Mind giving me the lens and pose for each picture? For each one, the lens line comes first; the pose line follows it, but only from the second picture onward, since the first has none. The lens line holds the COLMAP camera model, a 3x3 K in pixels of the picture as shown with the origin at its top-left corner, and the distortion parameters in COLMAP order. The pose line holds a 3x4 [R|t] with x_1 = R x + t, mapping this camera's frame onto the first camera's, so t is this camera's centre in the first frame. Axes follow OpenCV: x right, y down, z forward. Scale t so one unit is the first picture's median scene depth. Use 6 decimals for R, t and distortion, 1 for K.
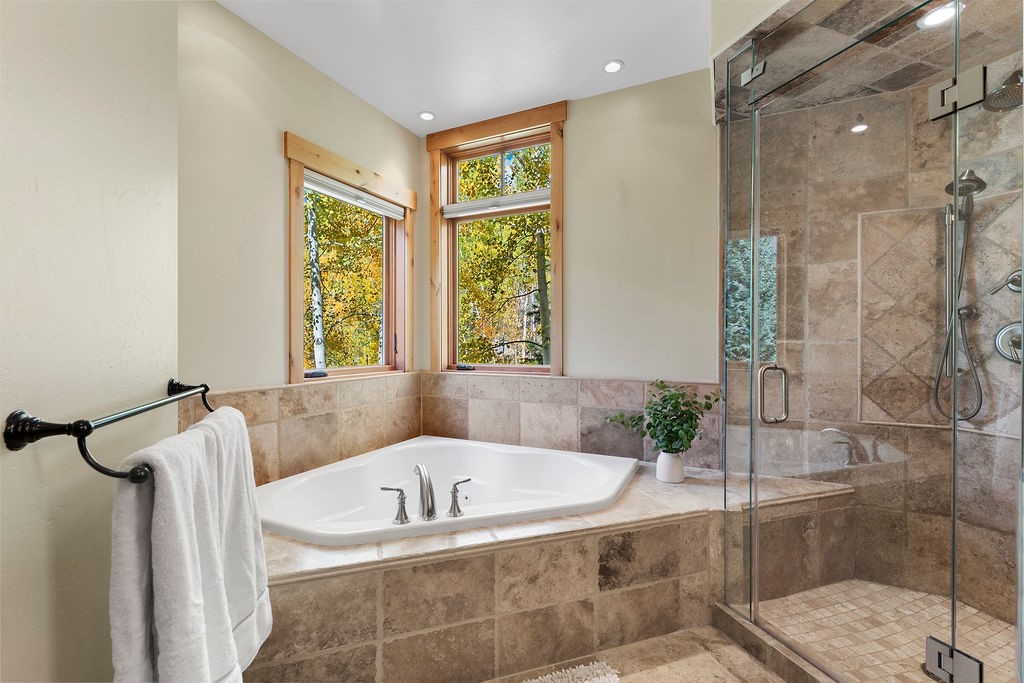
lens RADIAL K [[450.5, 0, 510.6], [0, 450.5, 341.2], [0, 0, 1]] dist [-0.001514, -0.000008]
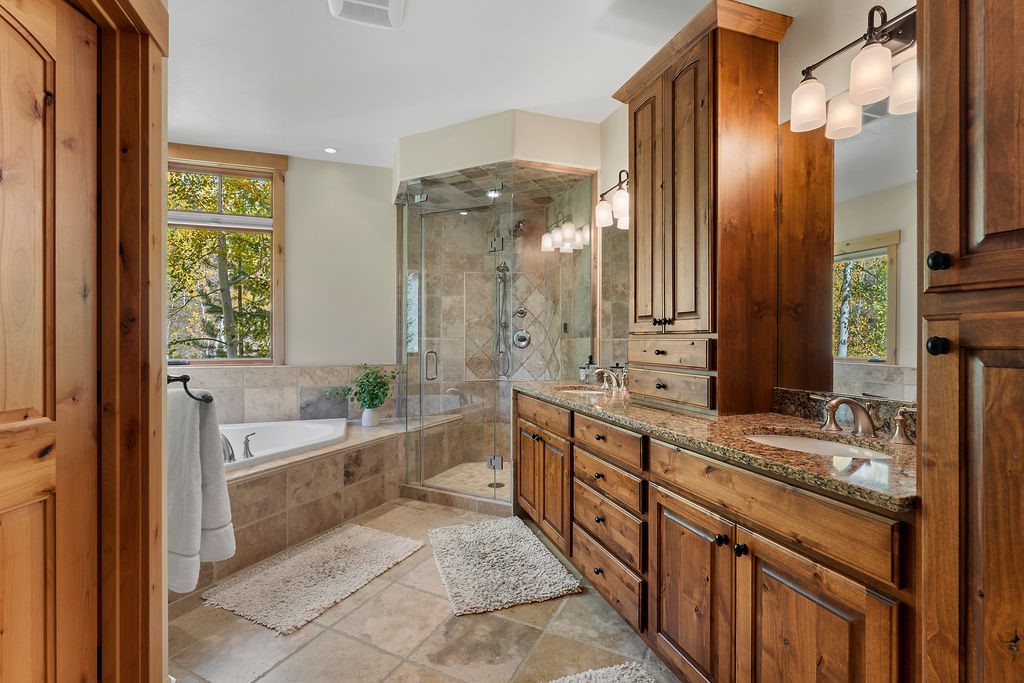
lens RADIAL K [[450.5, 0, 510.6], [0, 450.5, 341.2], [0, 0, 1]] dist [-0.001514, -0.000008]
pose [[0.717893, -0.003611, 0.696144, -0.457650], [0.000490, 0.999989, 0.004682, 0.002668], [-0.696153, -0.003020, 0.717887, -0.559395]]
